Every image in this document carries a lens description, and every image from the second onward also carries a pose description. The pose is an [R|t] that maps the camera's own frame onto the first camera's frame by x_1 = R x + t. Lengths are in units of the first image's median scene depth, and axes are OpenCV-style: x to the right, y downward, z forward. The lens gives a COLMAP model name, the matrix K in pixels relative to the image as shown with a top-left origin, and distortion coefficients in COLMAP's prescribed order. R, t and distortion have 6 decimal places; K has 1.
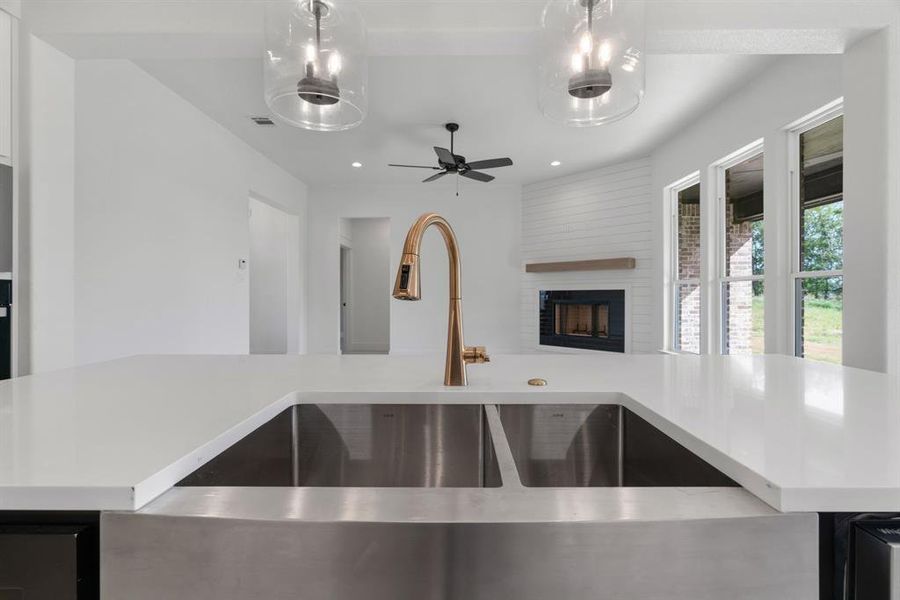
lens RADIAL K [[410.9, 0, 456.6], [0, 410.9, 291.6], [0, 0, 1]] dist [-0.010228, 0.004939]
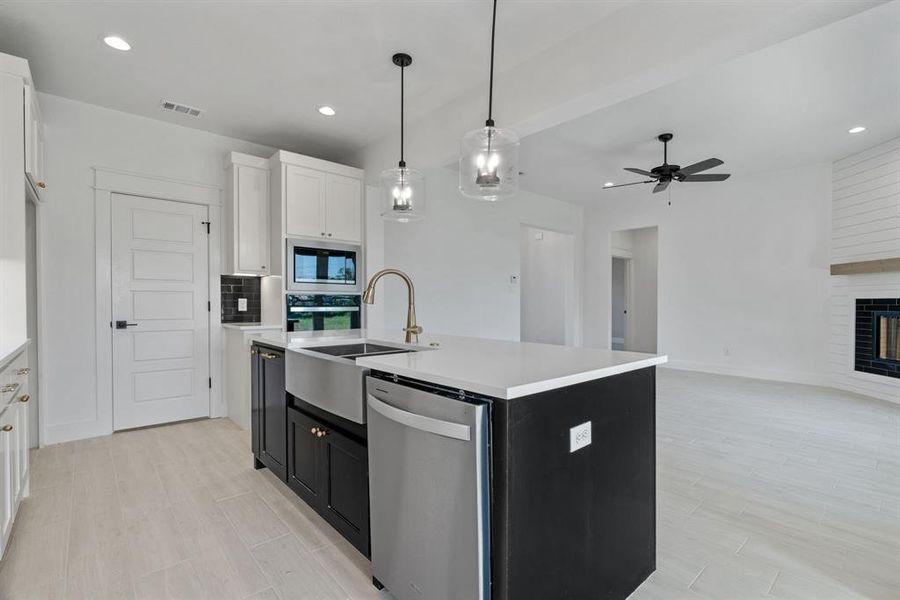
lens RADIAL K [[410.9, 0, 454.8], [0, 410.9, 304.8], [0, 0, 1]] dist [-0.010228, 0.004939]
pose [[0.671959, 0.010438, -0.740515, 0.290804], [-0.000169, 0.999903, 0.013941, -0.001324], [0.740588, -0.009243, 0.671895, -0.052037]]
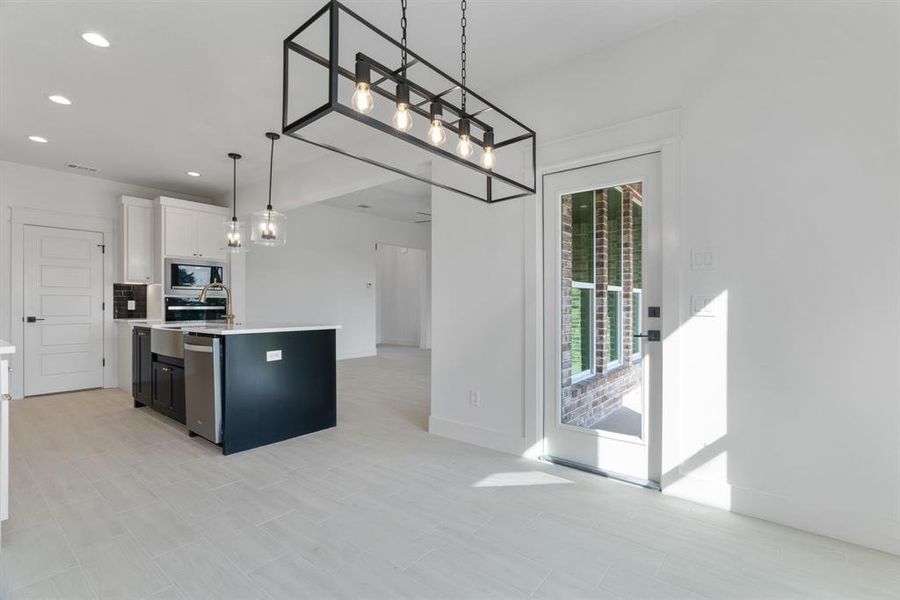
lens RADIAL K [[410.9, 0, 454.8], [0, 410.9, 302.0], [0, 0, 1]] dist [-0.010228, 0.004939]
pose [[0.784786, -0.004278, -0.619752, 0.695822], [0.003290, 0.999991, -0.002737, 0.005659], [0.619758, 0.000109, 0.784793, -0.127939]]
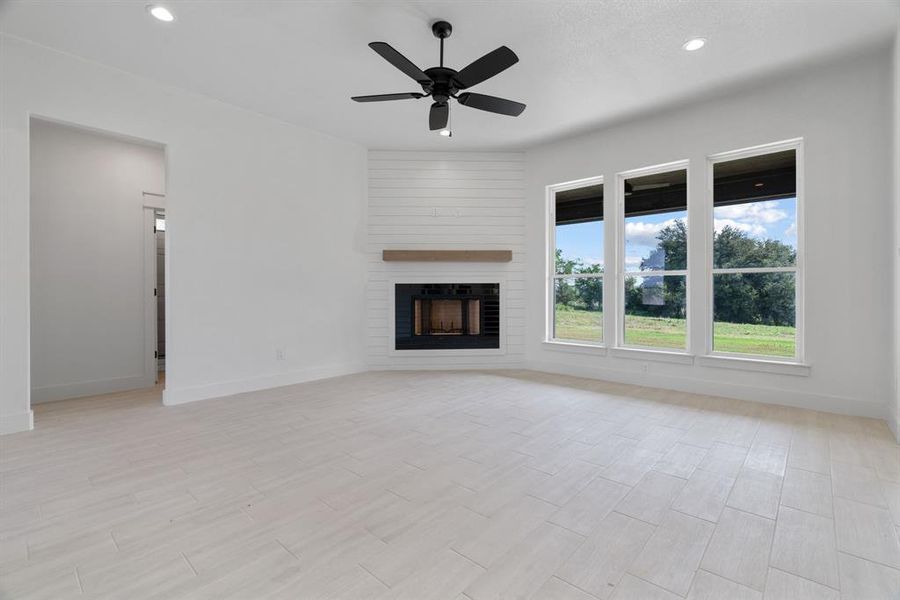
lens RADIAL K [[410.9, 0, 456.6], [0, 410.9, 297.9], [0, 0, 1]] dist [-0.010228, 0.004939]
pose [[0.666969, -0.007033, 0.745053, -0.361688], [-0.003370, 0.999917, 0.012455, 0.017048], [-0.745078, -0.010818, 0.666889, 0.398458]]
